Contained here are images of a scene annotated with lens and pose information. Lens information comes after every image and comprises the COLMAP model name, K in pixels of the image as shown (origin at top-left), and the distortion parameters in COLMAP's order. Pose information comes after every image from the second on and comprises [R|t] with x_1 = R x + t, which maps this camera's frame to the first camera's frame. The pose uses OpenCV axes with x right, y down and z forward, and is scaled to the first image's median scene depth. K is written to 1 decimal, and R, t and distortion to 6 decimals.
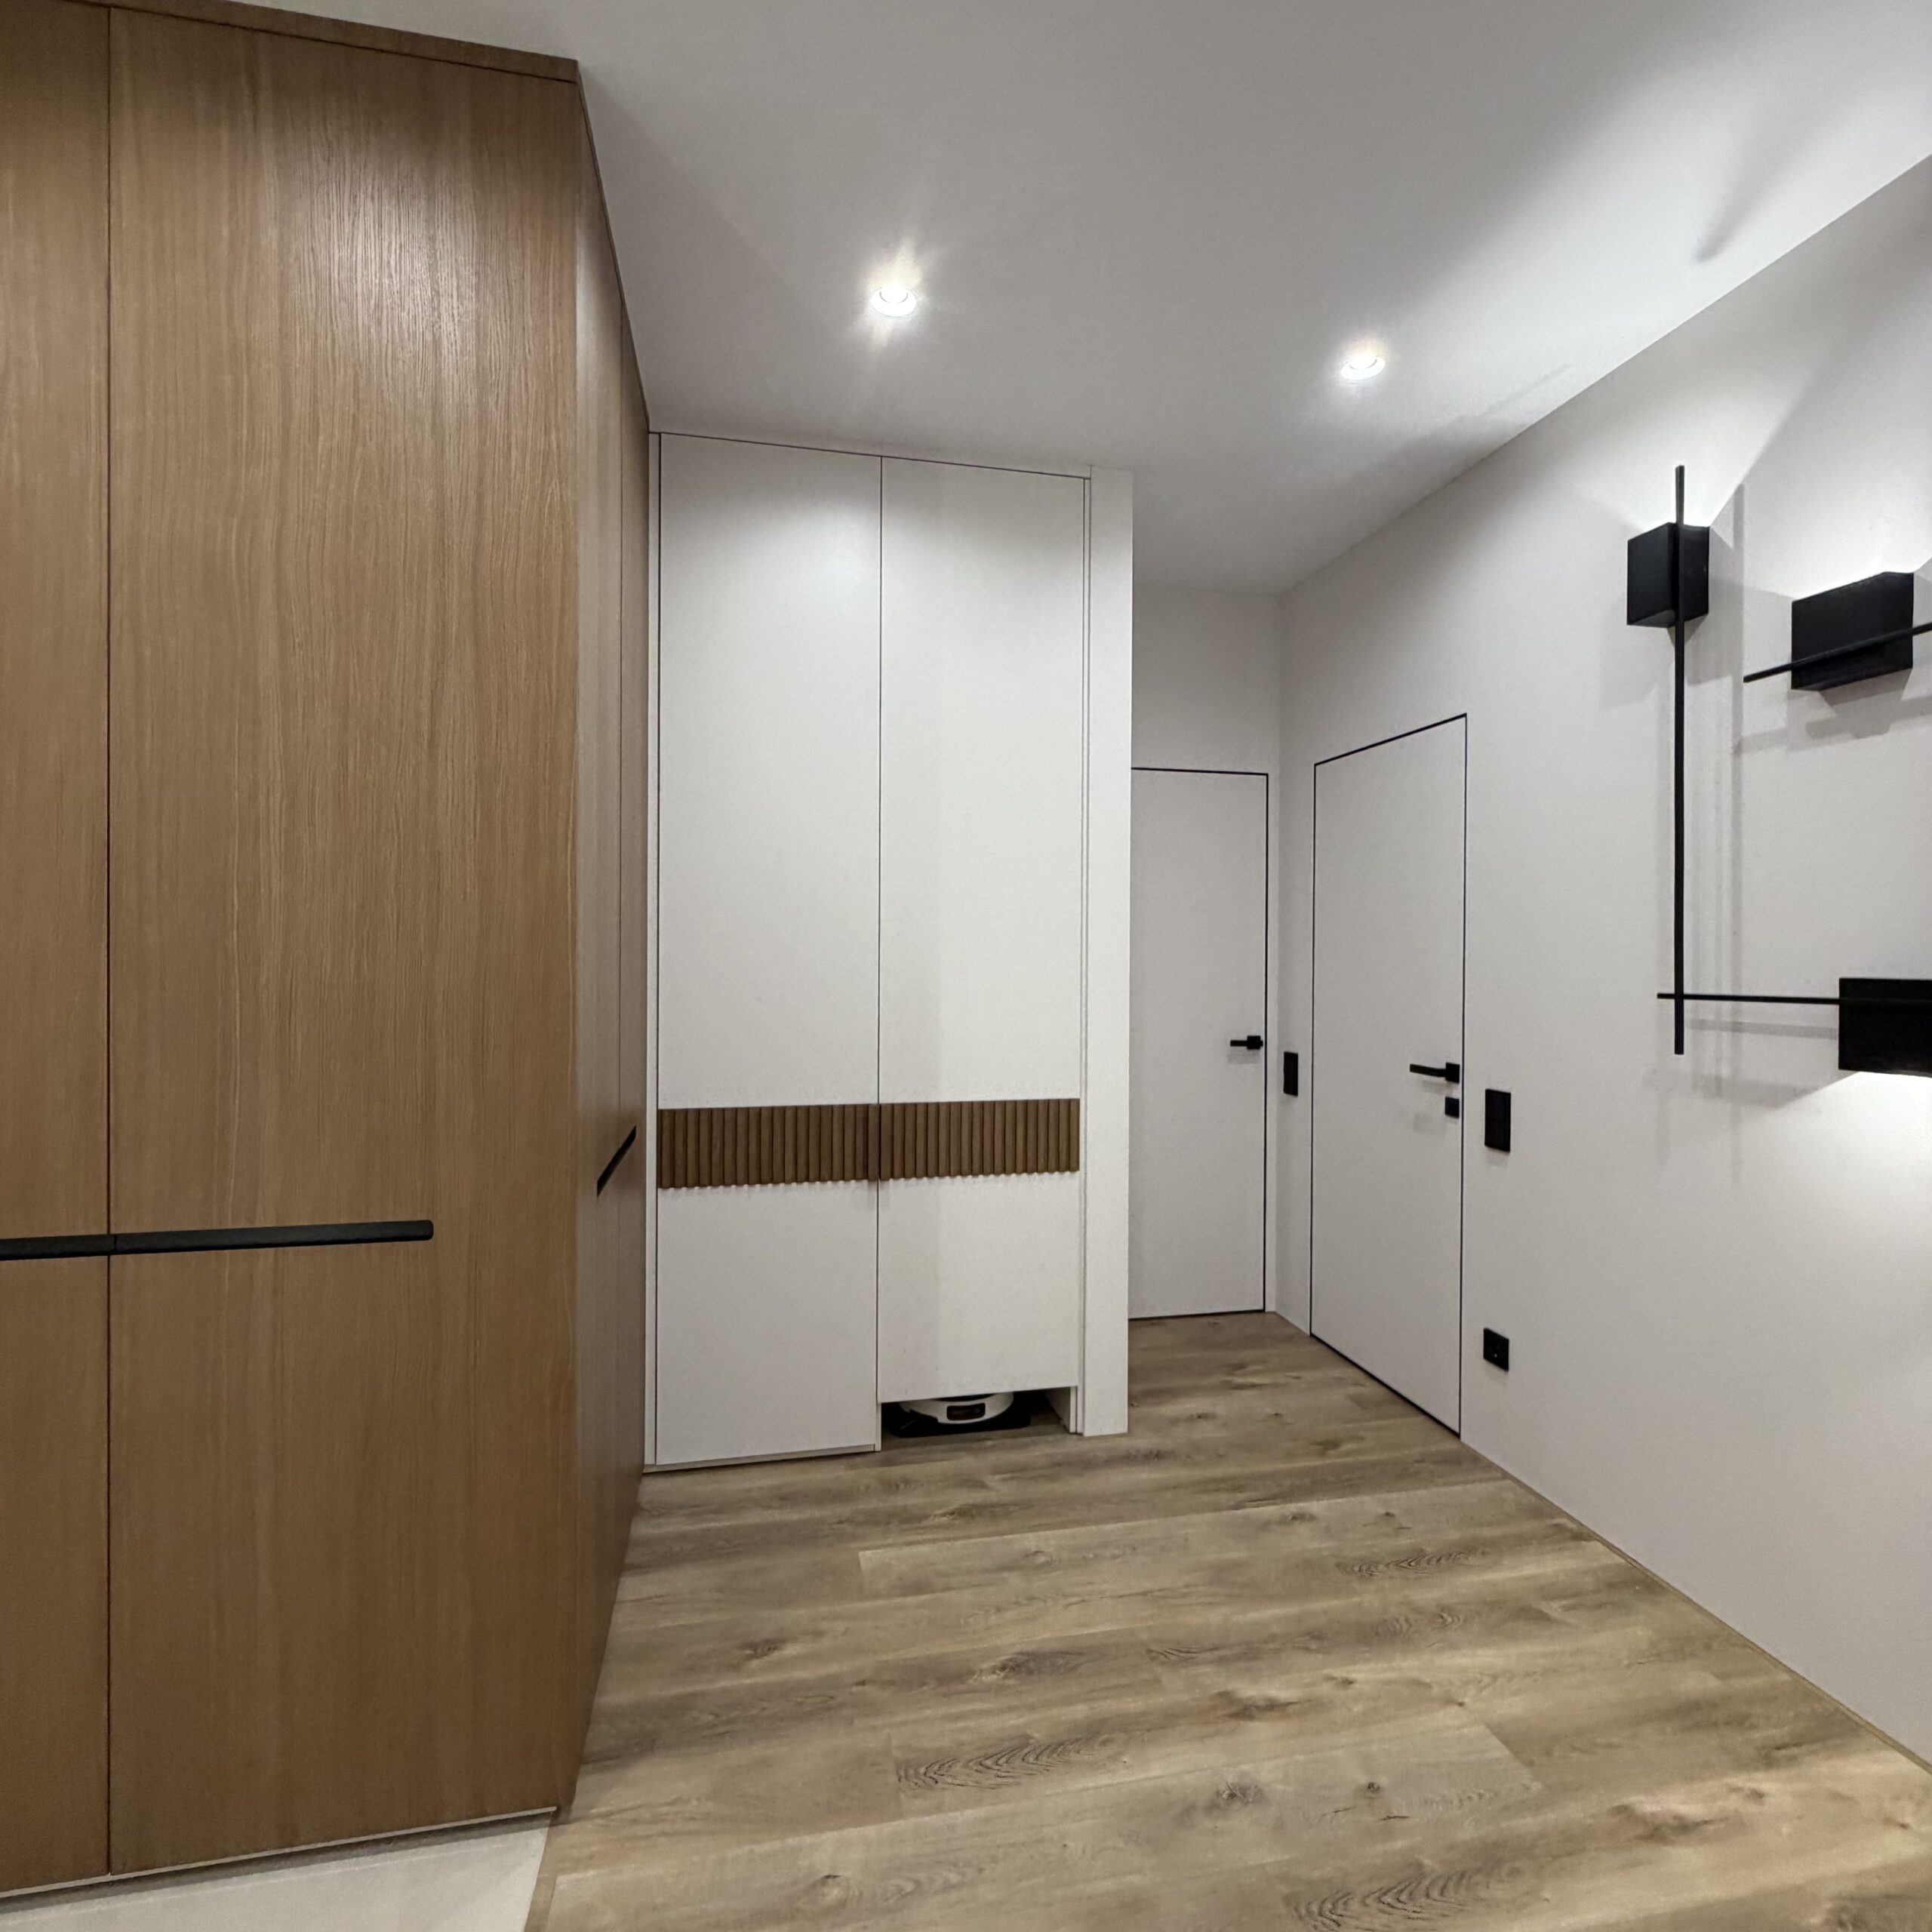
lens RADIAL K [[1039.0, 0, 974.4], [0, 1039.0, 948.0], [0, 0, 1]] dist [0.001915, -0.000058]
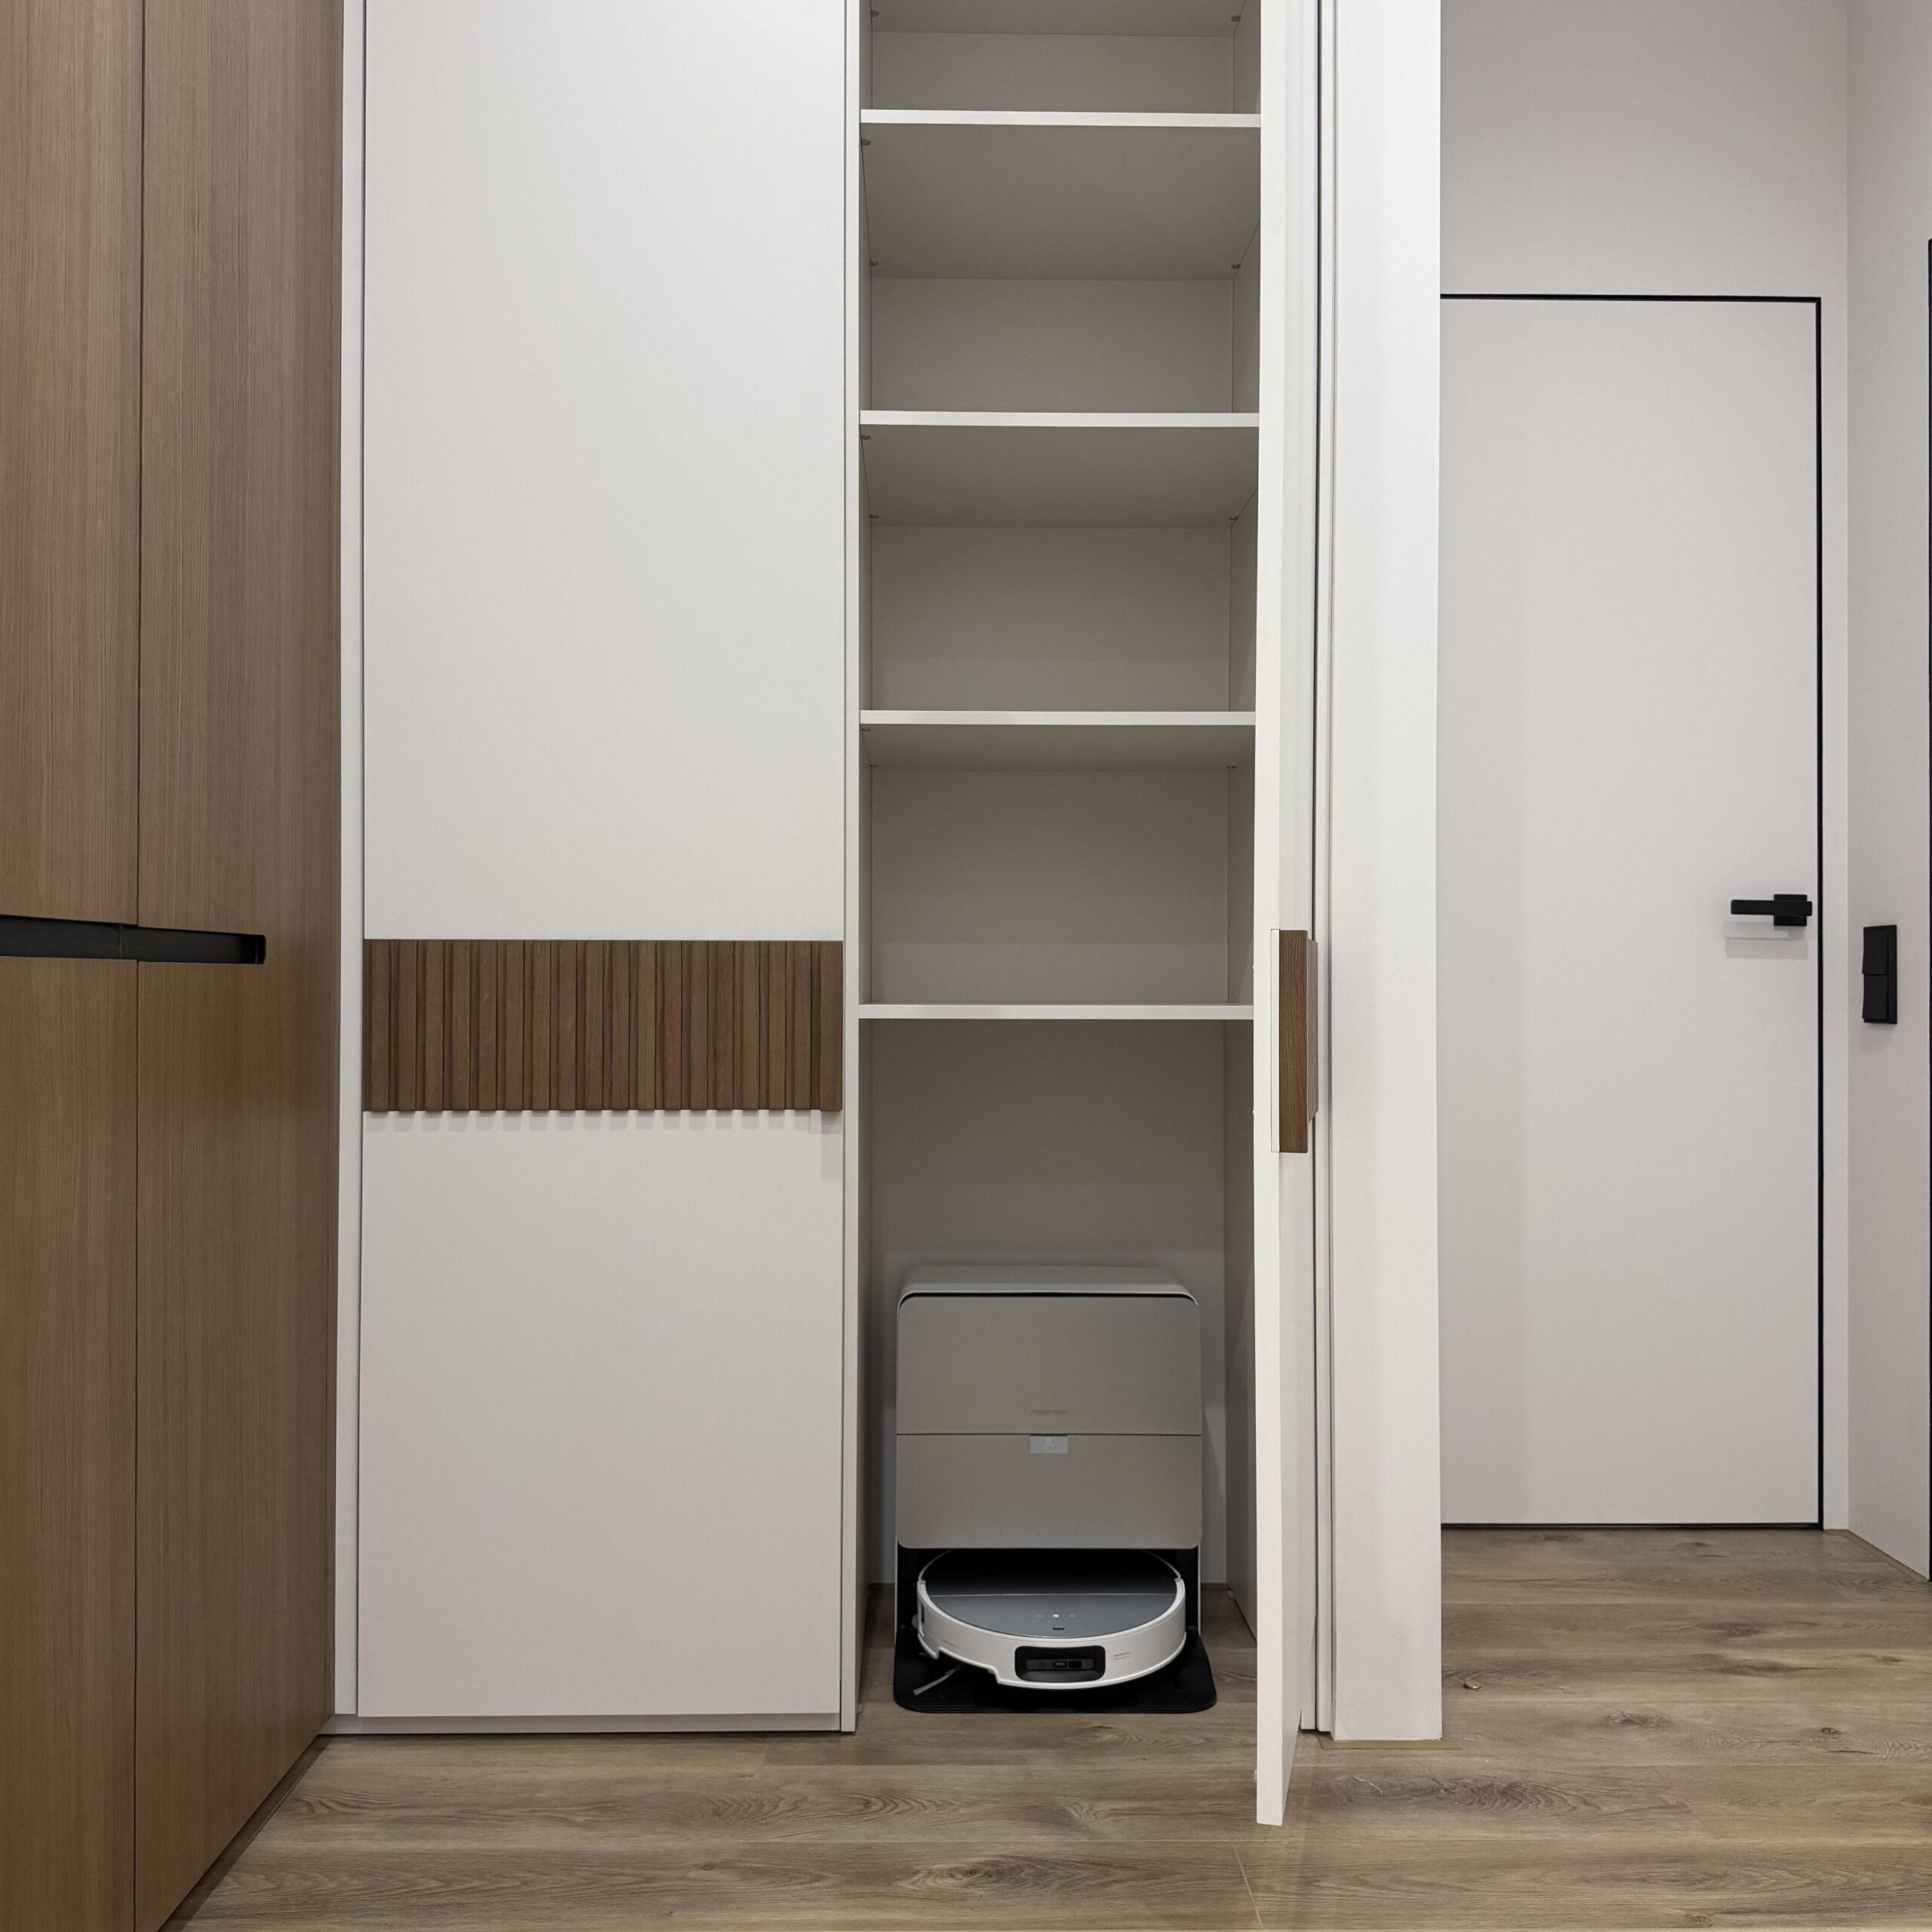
lens RADIAL K [[1839.7, 0, 982.0], [0, 1839.7, 950.5], [0, 0, 1]] dist [0.004443, 0.000000]
pose [[0.981688, -0.008915, -0.190286, 0.137425], [0.005671, 0.999829, -0.017585, 0.199277], [0.190410, 0.016184, 0.981571, 0.284416]]
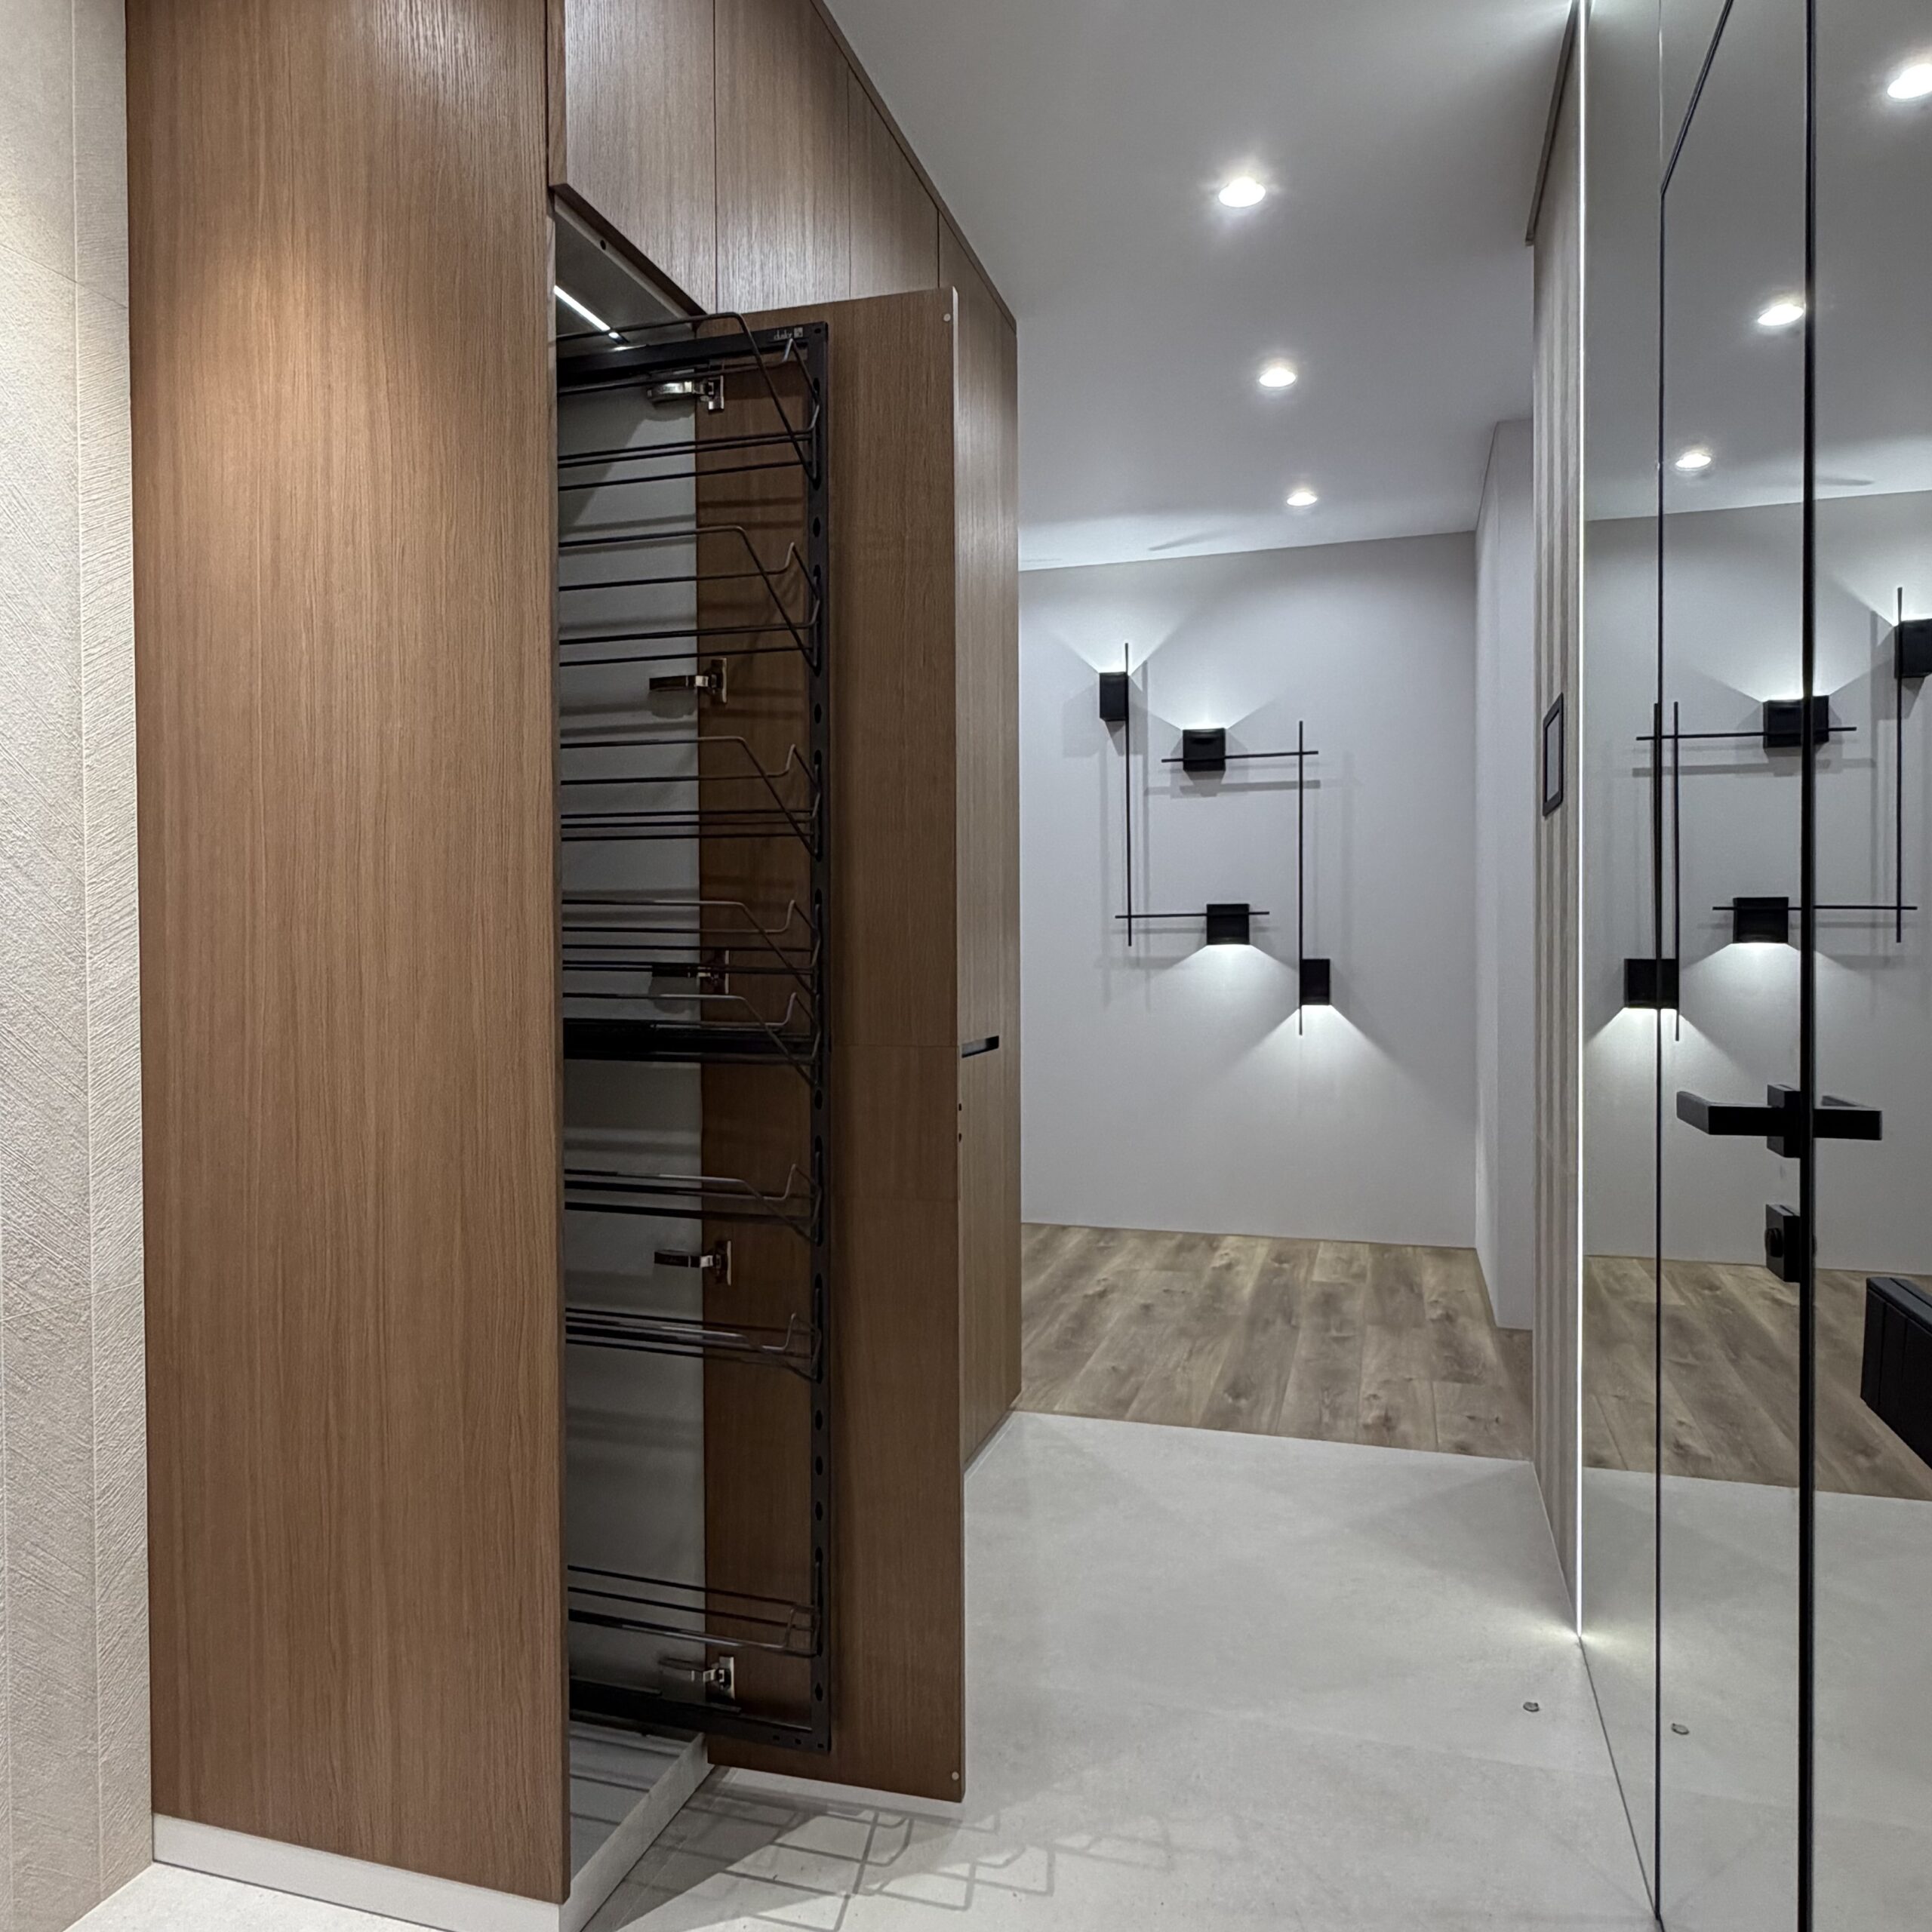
lens RADIAL K [[1325.3, 0, 972.4], [0, 1325.3, 949.1], [0, 0, 1]] dist [0.001994, -0.017536]
pose [[0.491524, -0.012429, 0.870776, -1.530311], [0.005862, 0.999923, 0.010963, 0.073732], [-0.870845, -0.000285, 0.491558, 0.032906]]
